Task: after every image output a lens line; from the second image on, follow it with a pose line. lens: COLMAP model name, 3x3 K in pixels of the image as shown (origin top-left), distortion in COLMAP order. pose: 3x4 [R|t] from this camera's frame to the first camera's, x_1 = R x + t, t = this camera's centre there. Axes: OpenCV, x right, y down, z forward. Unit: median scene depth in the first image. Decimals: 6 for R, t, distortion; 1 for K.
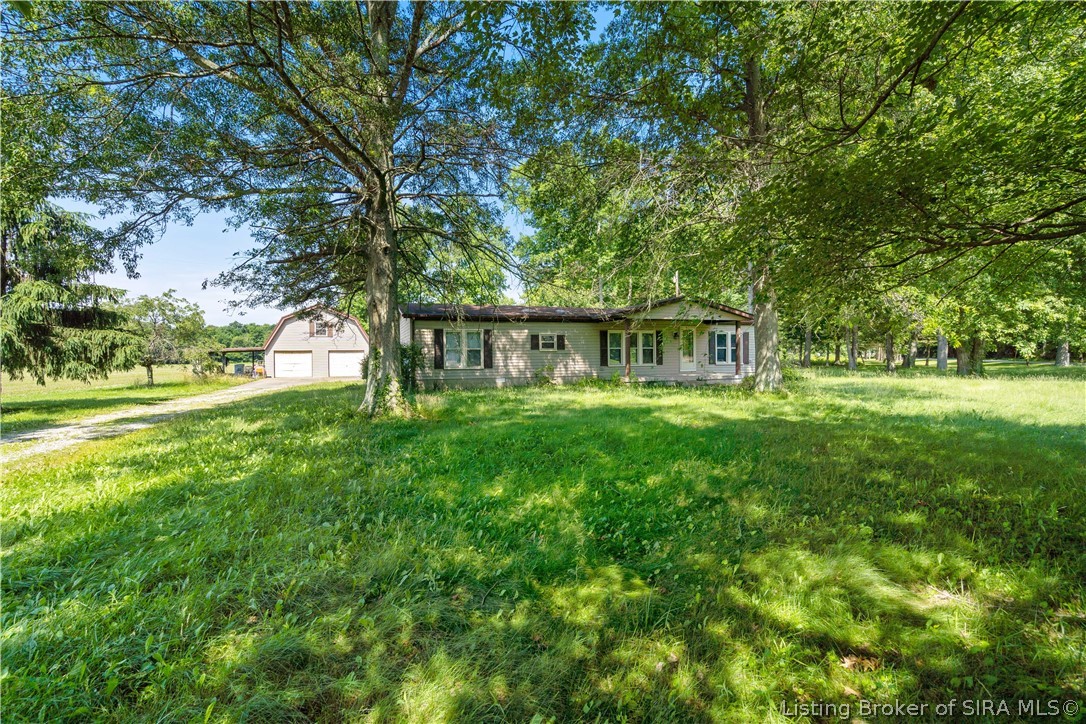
lens RADIAL K [[489.0, 0, 544.5], [0, 489.0, 362.7], [0, 0, 1]] dist [-0.000667, 0.000236]
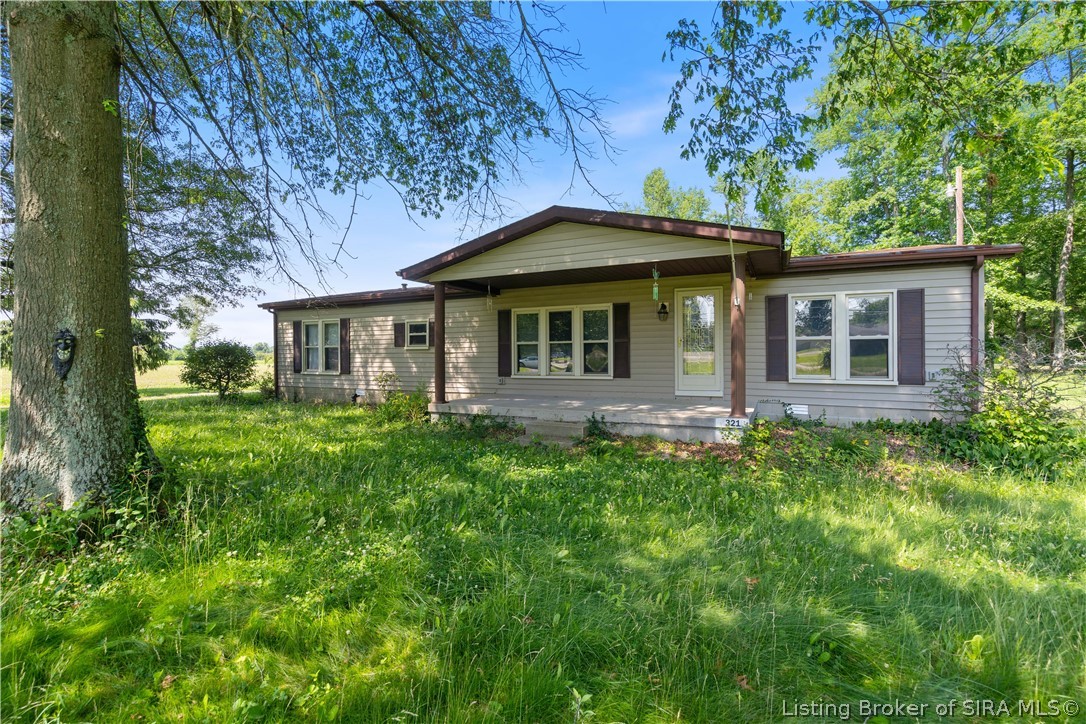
lens RADIAL K [[489.0, 0, 535.5], [0, 489.0, 359.5], [0, 0, 1]] dist [-0.000667, 0.000236]
pose [[0.714162, 0.011290, -0.699890, 0.524025], [-0.007944, 0.999936, 0.008024, -0.017177], [0.699936, -0.000170, 0.714206, 0.656763]]
